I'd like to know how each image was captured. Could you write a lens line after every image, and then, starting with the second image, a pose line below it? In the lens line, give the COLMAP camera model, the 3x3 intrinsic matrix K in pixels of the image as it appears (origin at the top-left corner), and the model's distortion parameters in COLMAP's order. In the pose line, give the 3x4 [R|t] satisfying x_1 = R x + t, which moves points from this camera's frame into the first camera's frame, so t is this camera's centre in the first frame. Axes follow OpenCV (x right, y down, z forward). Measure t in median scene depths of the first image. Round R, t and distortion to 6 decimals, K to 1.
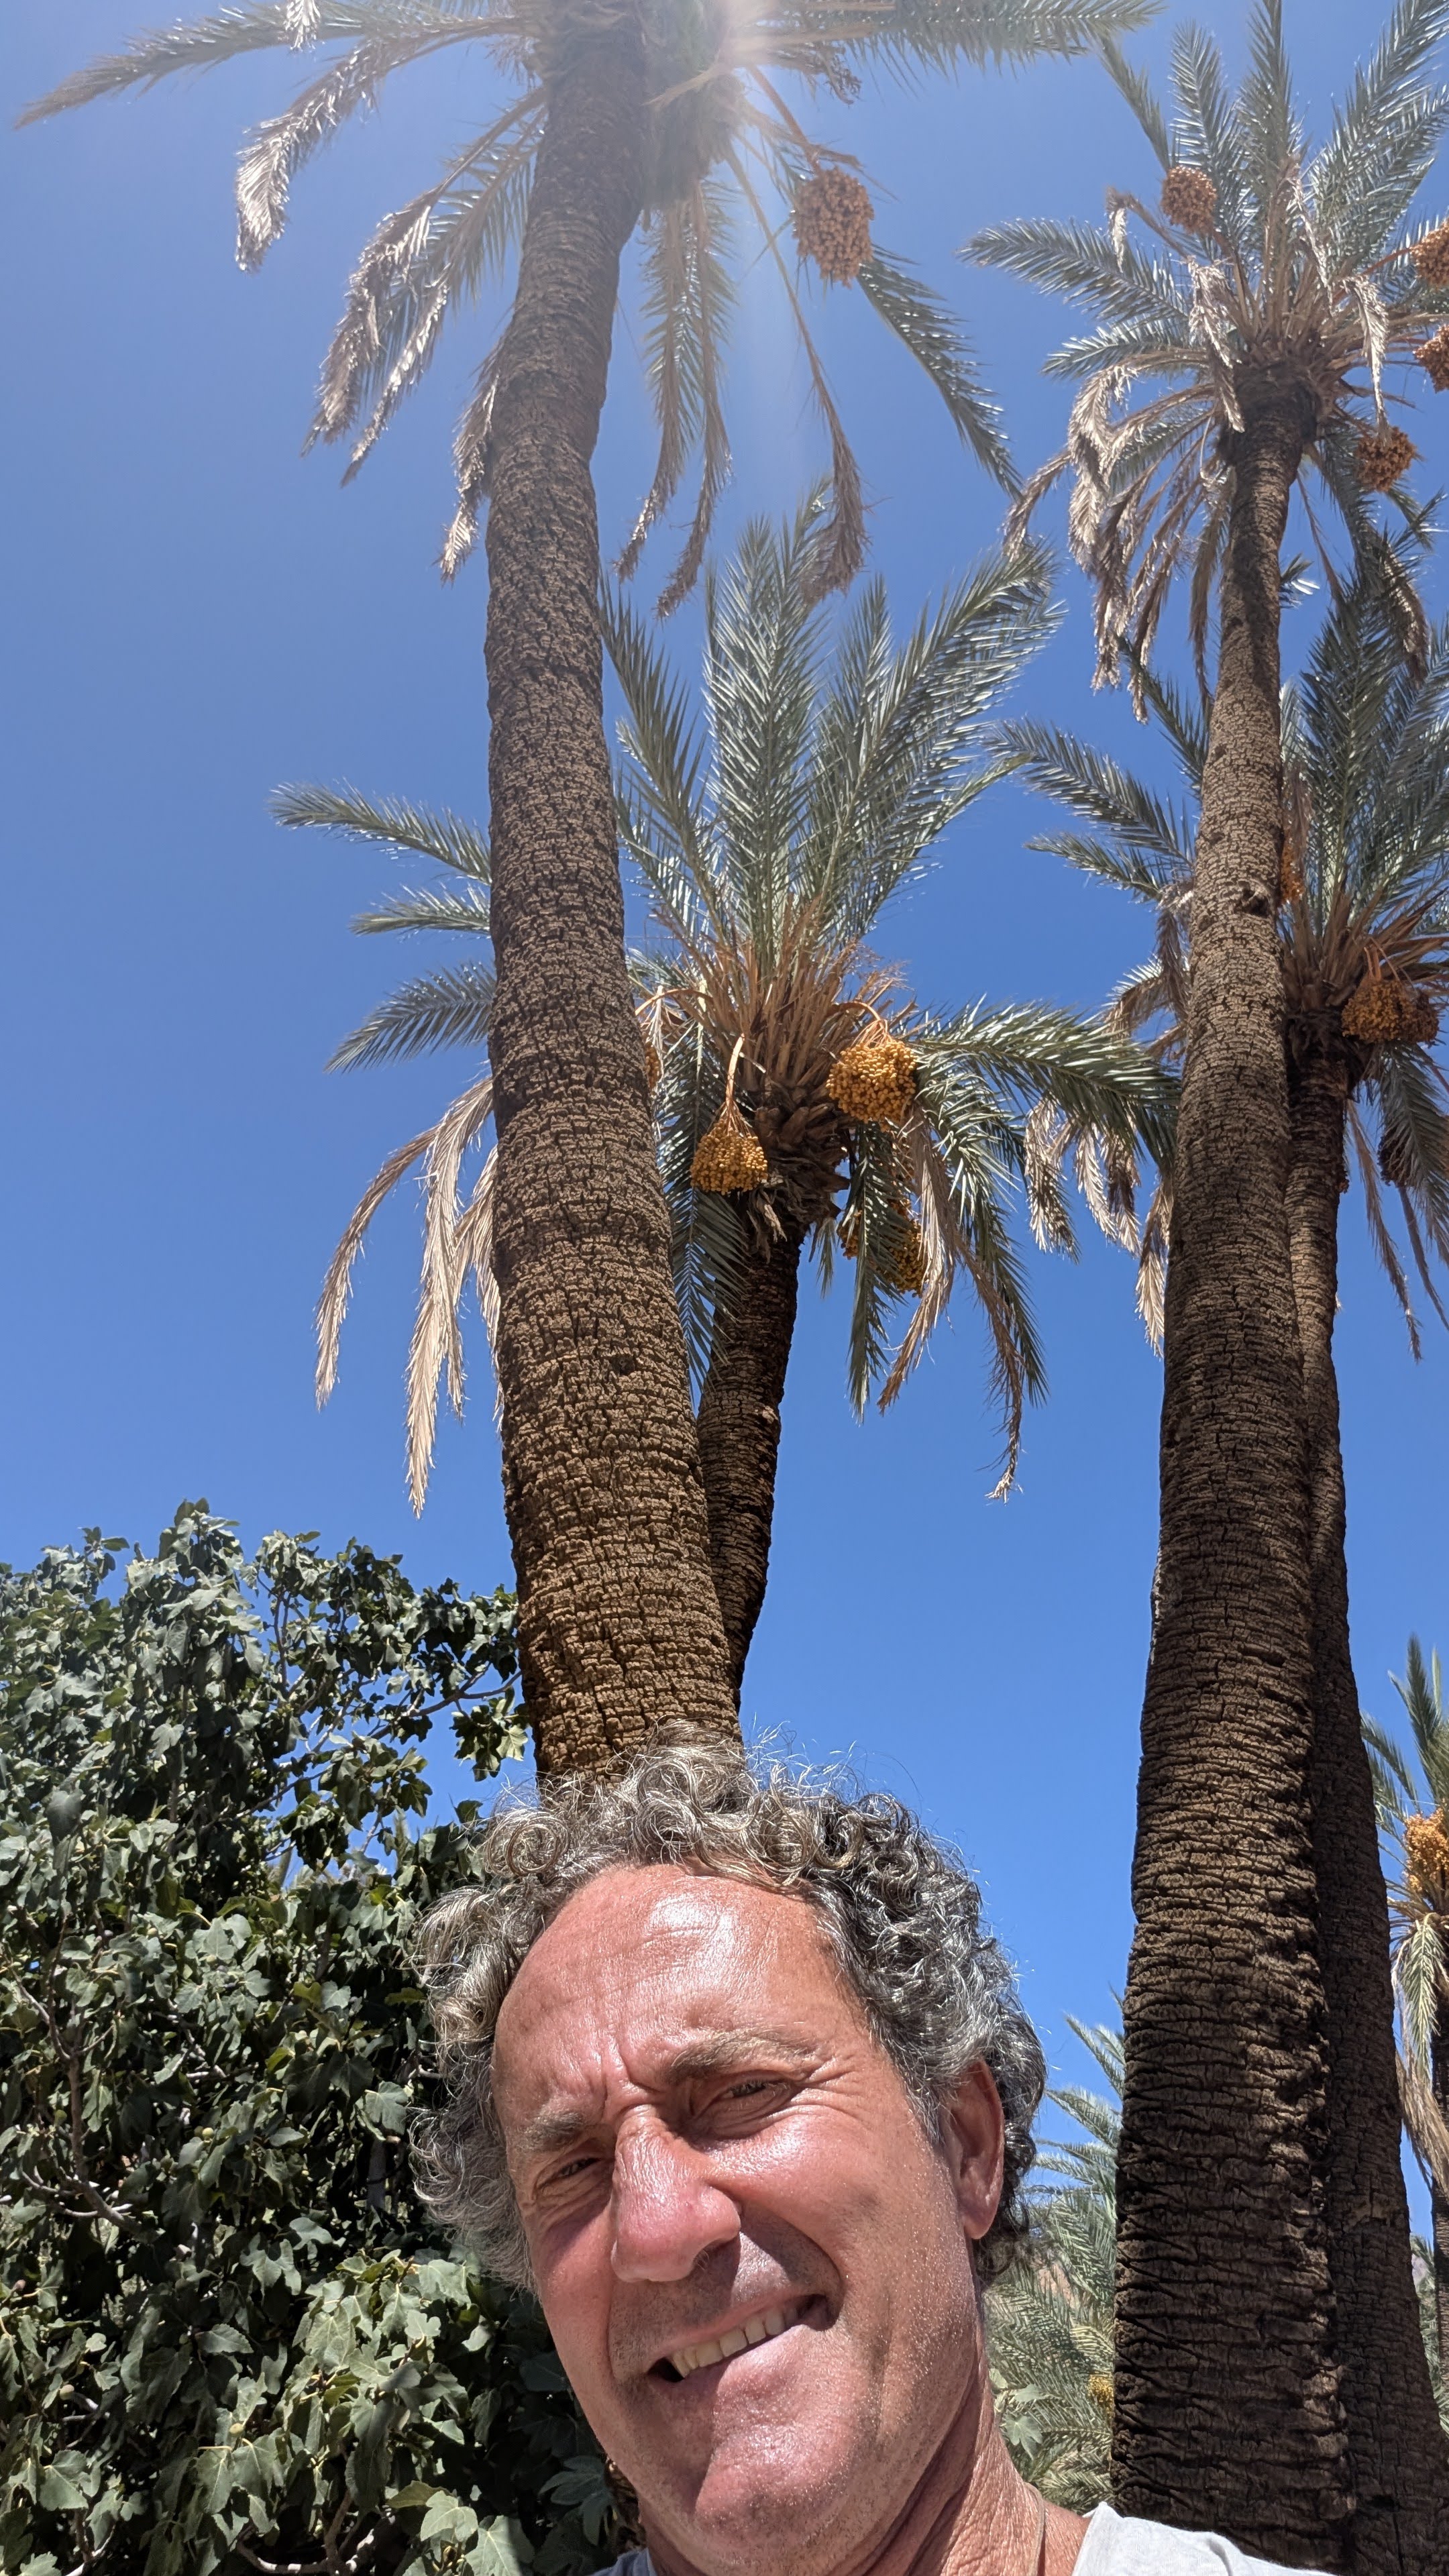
lens RADIAL K [[1746.1, 0, 724.5], [0, 1746.1, 1288.0], [0, 0, 1]] dist [-0.076842, 0.103425]
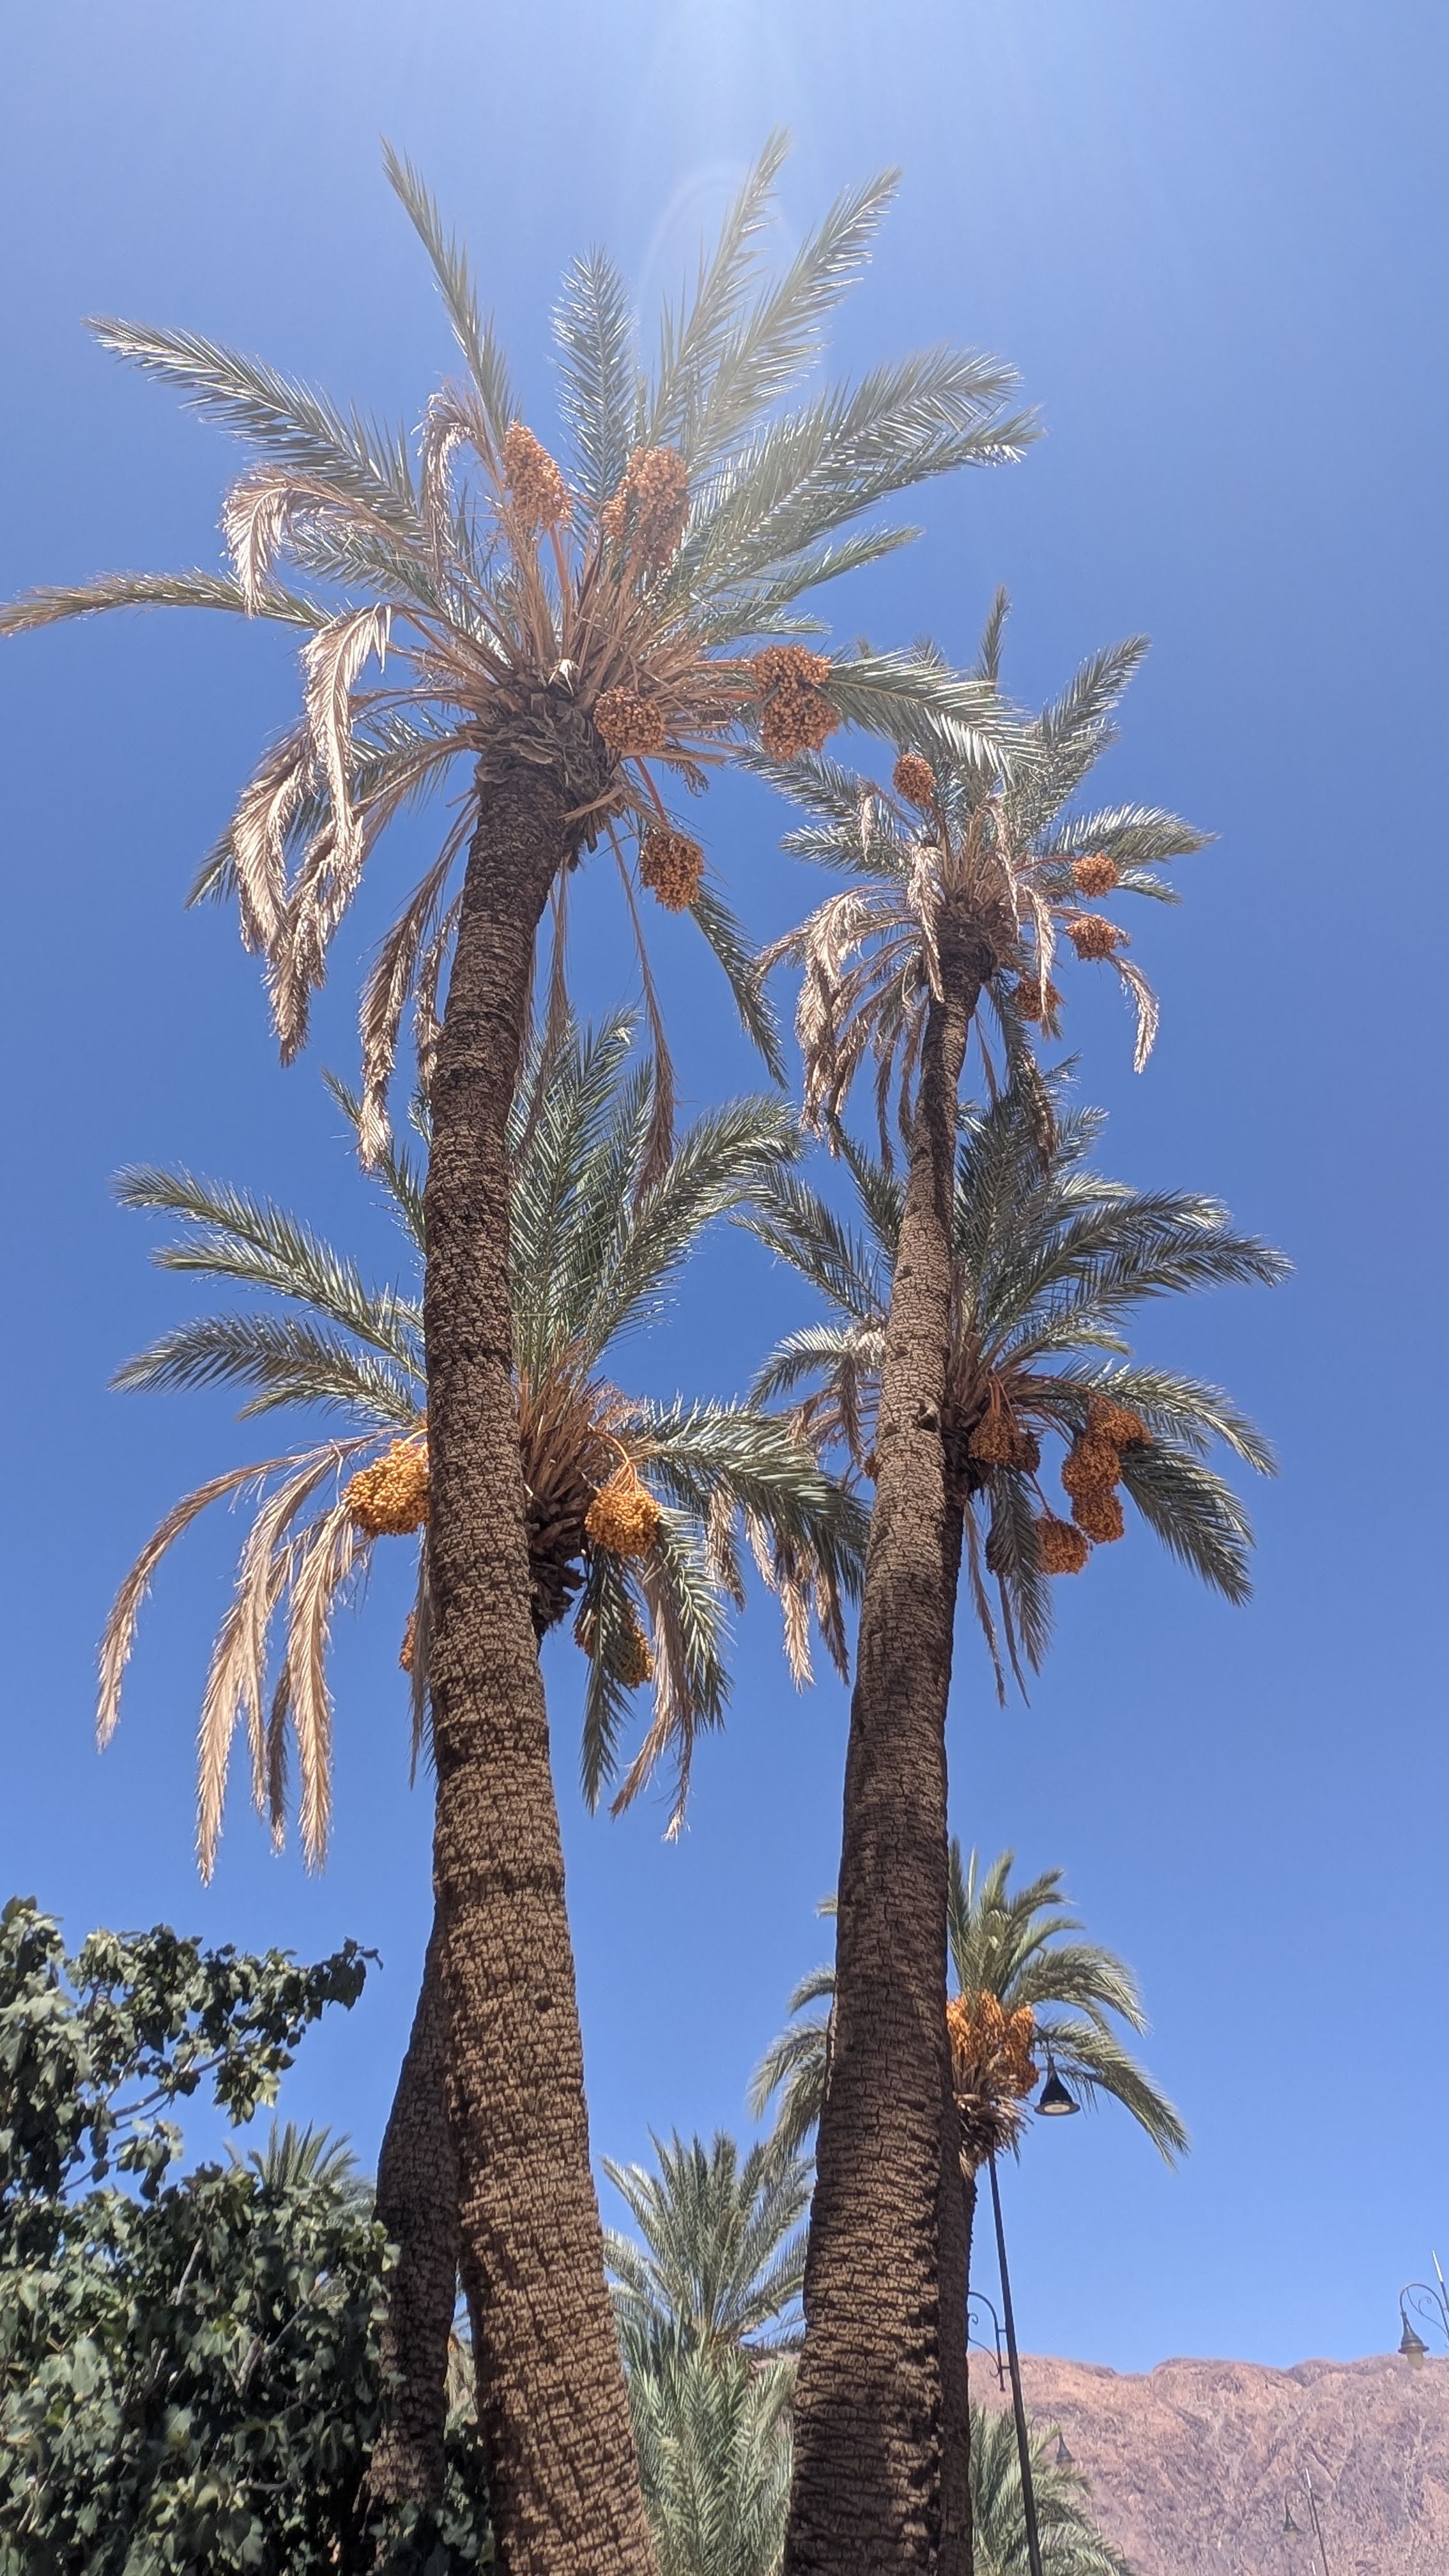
lens RADIAL K [[1636.7, 0, 724.5], [0, 1636.7, 1288.0], [0, 0, 1]] dist [0.076707, -0.072430]
pose [[0.966417, 0.115178, 0.229723, -0.216864], [-0.100645, 0.992163, -0.074047, -0.332978], [-0.236451, 0.048440, 0.970435, -0.274313]]
